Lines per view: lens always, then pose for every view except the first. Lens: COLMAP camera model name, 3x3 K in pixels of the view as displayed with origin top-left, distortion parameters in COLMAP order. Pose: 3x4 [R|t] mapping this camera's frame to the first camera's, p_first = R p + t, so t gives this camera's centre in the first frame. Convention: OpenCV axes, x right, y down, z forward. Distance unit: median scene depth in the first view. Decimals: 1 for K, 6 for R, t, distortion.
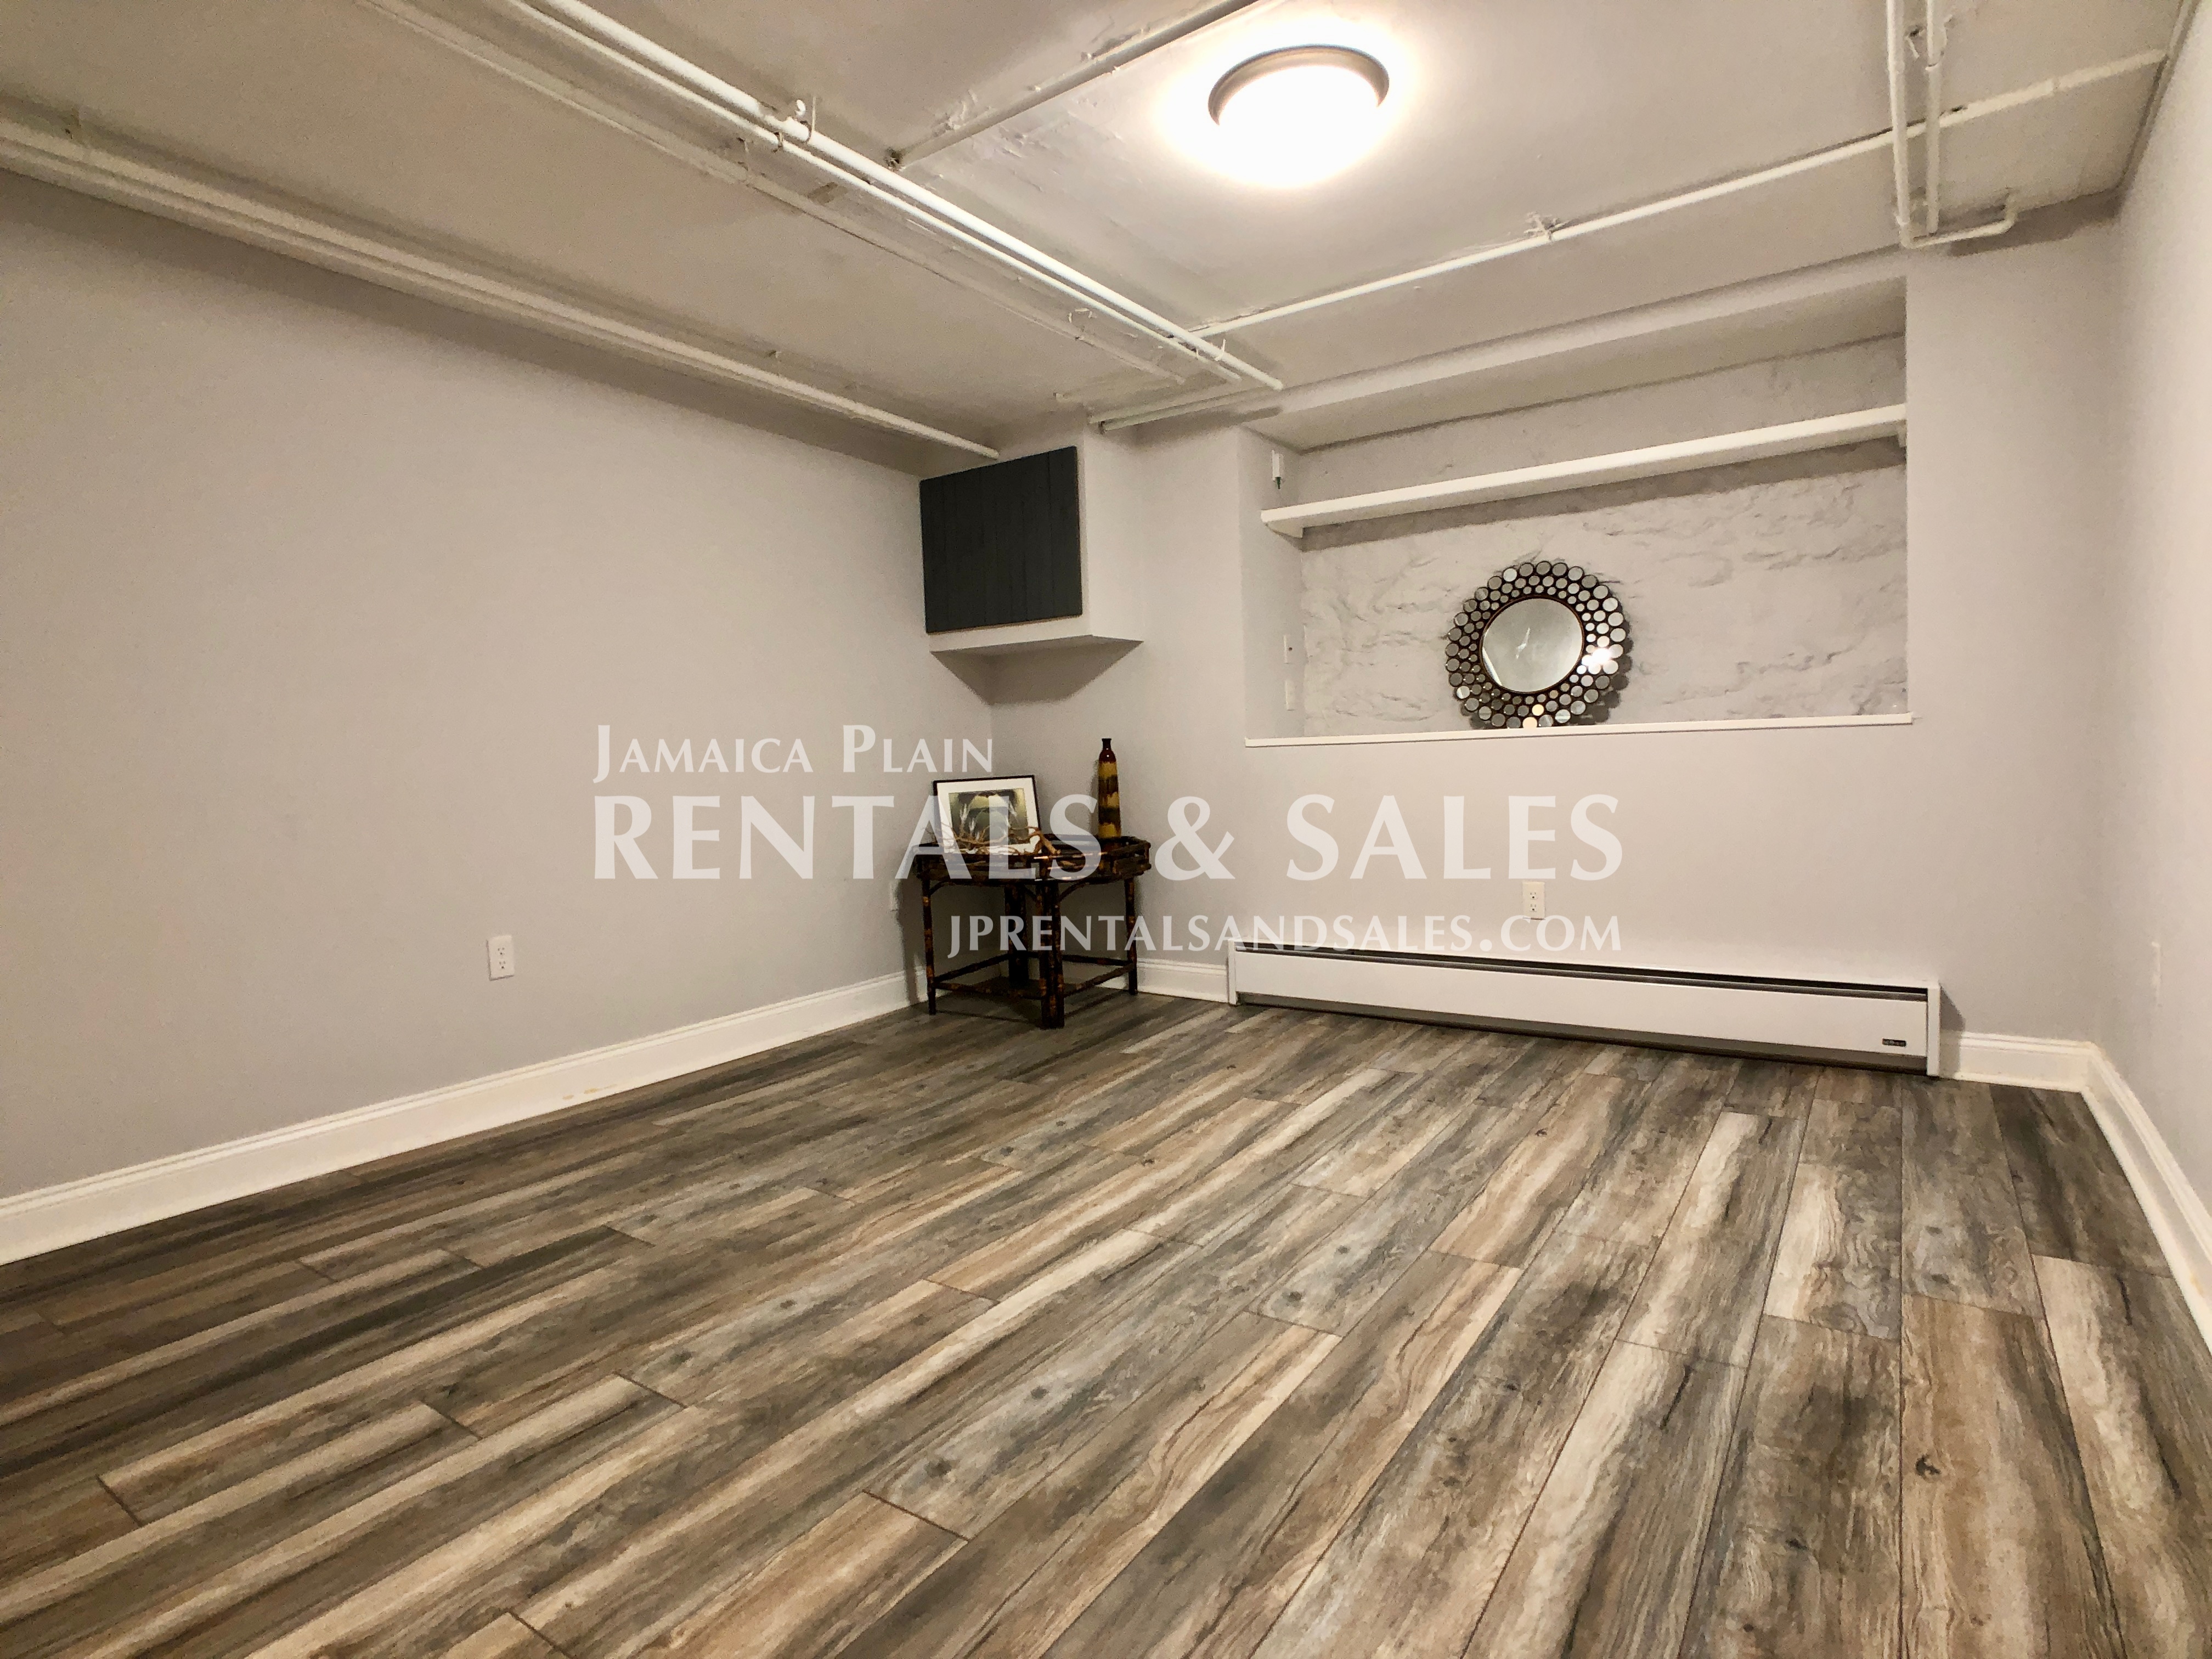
lens RADIAL K [[1192.2, 0, 1096.0], [0, 1192.2, 828.0], [0, 0, 1]] dist [-0.007817, 0.007965]
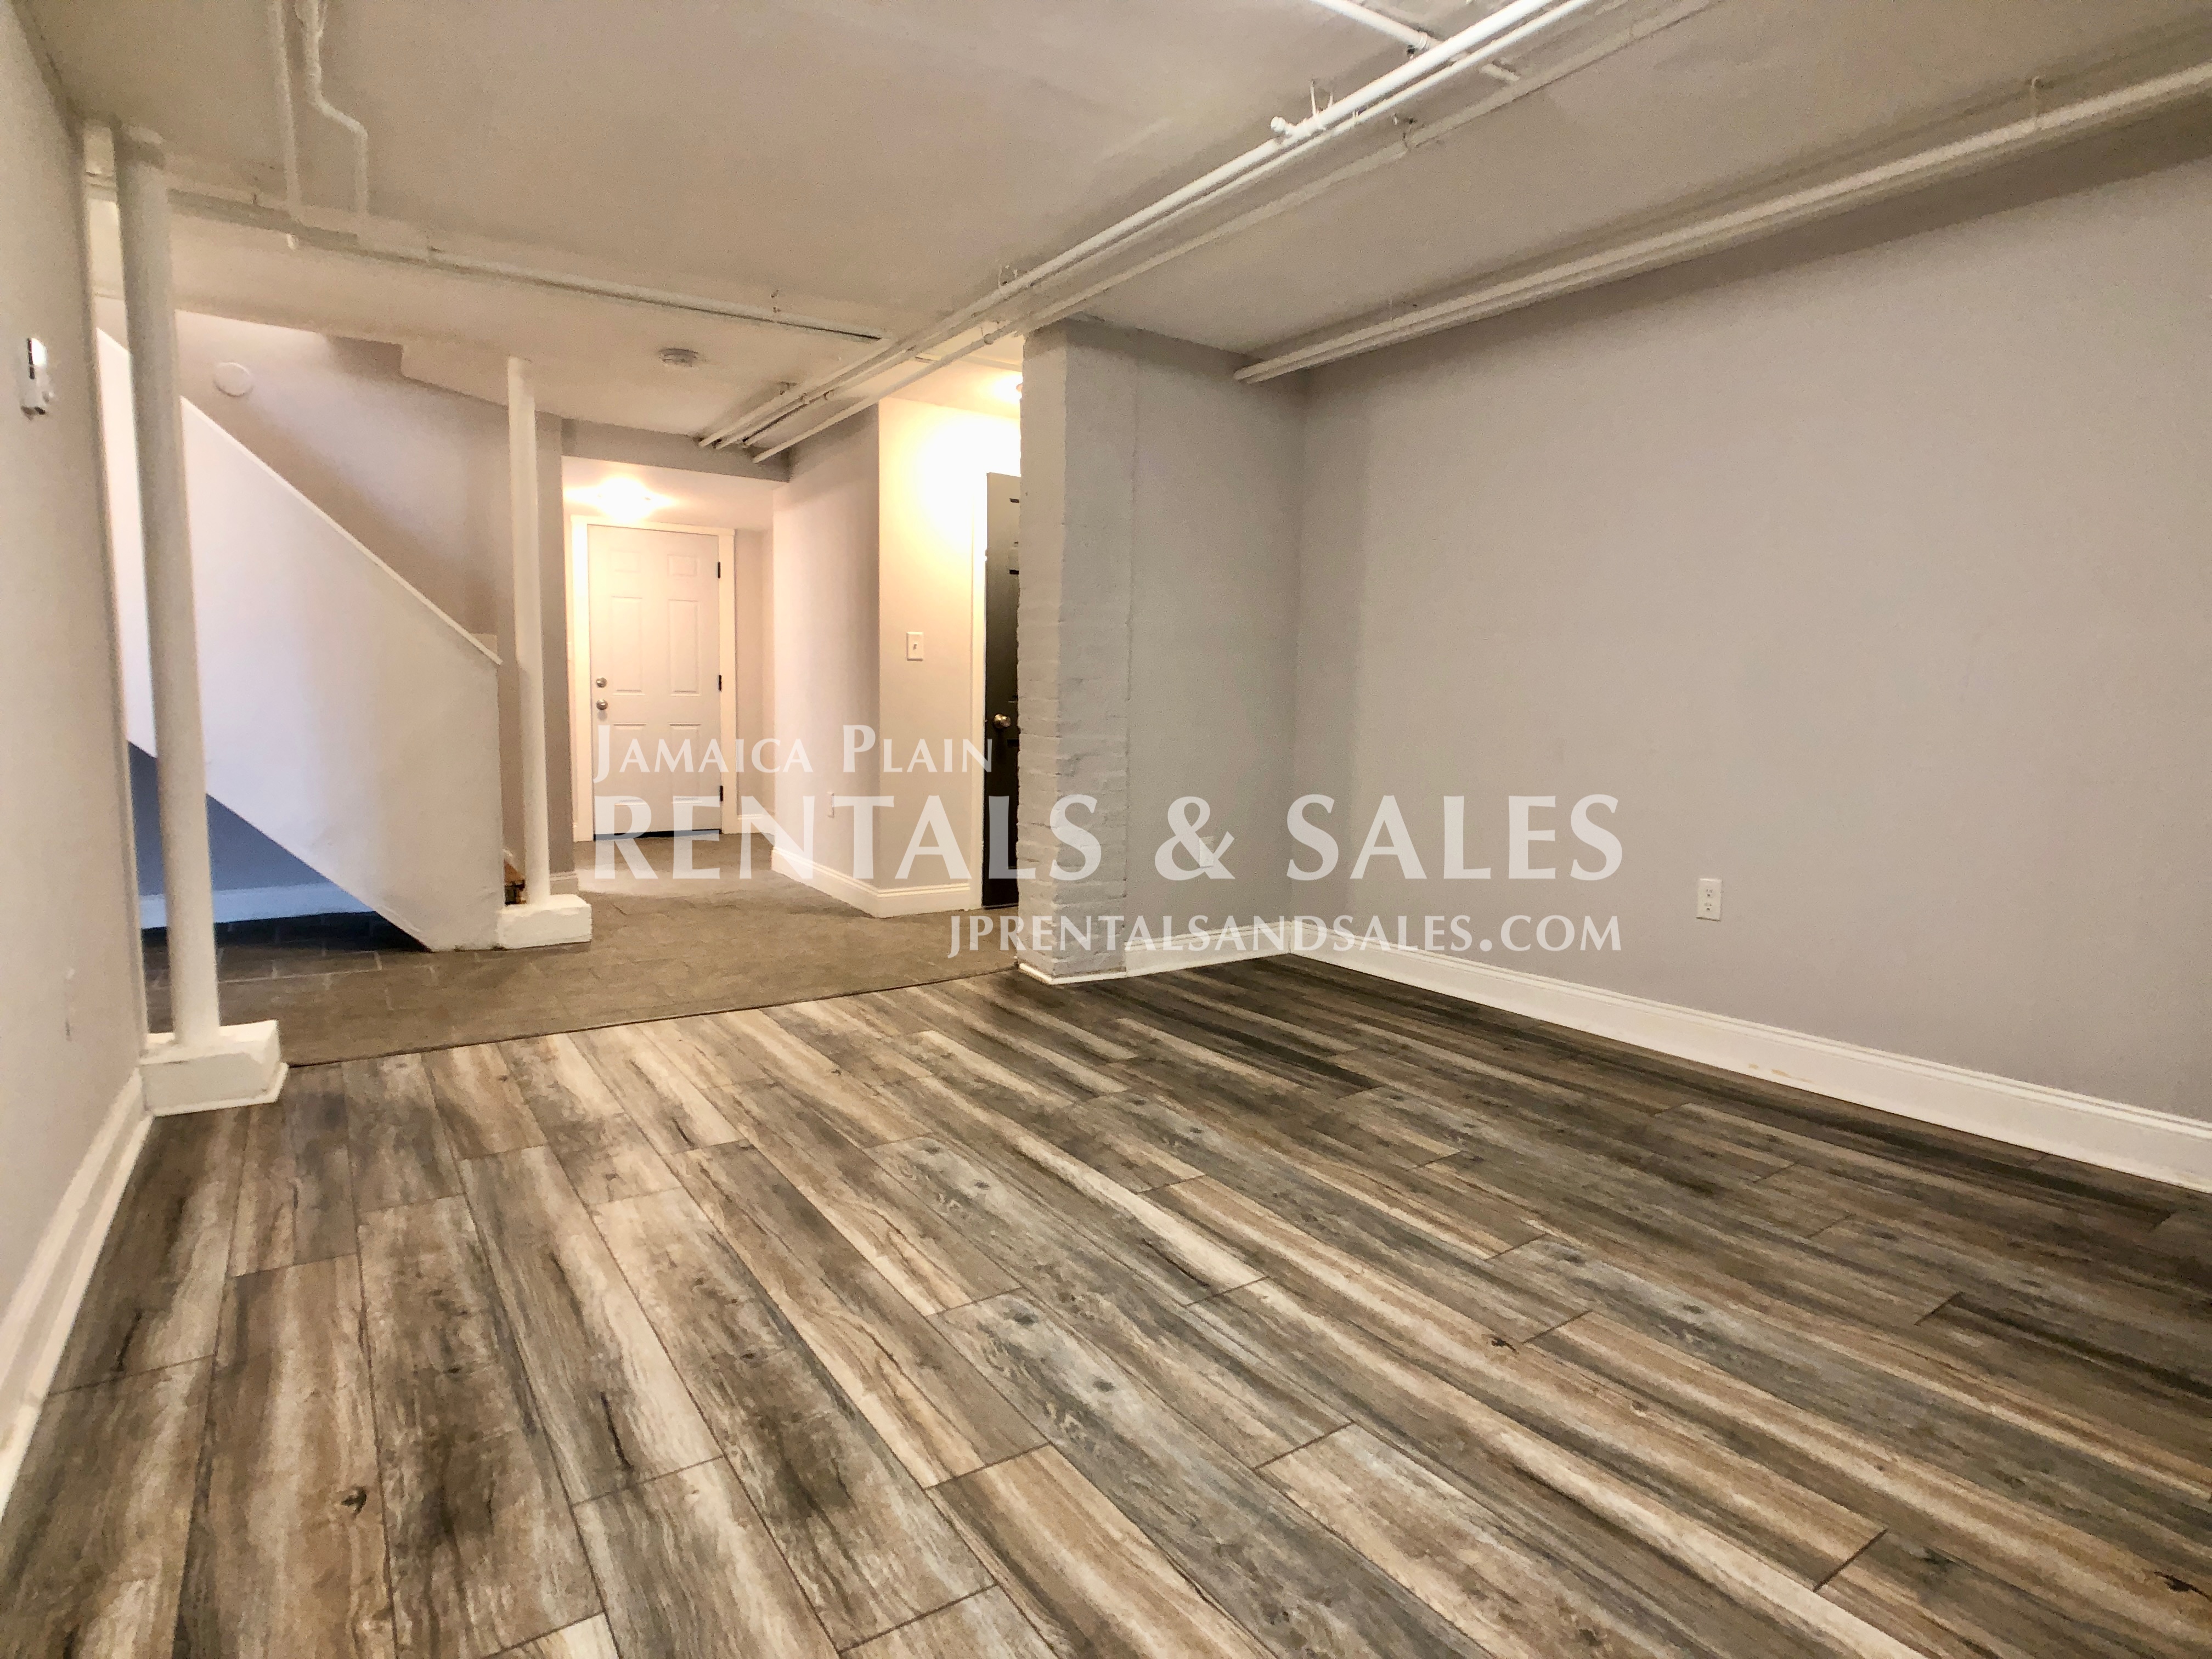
lens RADIAL K [[1192.2, 0, 1096.0], [0, 1192.2, 824.4], [0, 0, 1]] dist [-0.007817, 0.007965]
pose [[-0.378775, 0.123484, -0.917214, 1.170828], [-0.050524, 0.986822, 0.153720, -0.155868], [0.924109, 0.104567, -0.367544, 1.684278]]
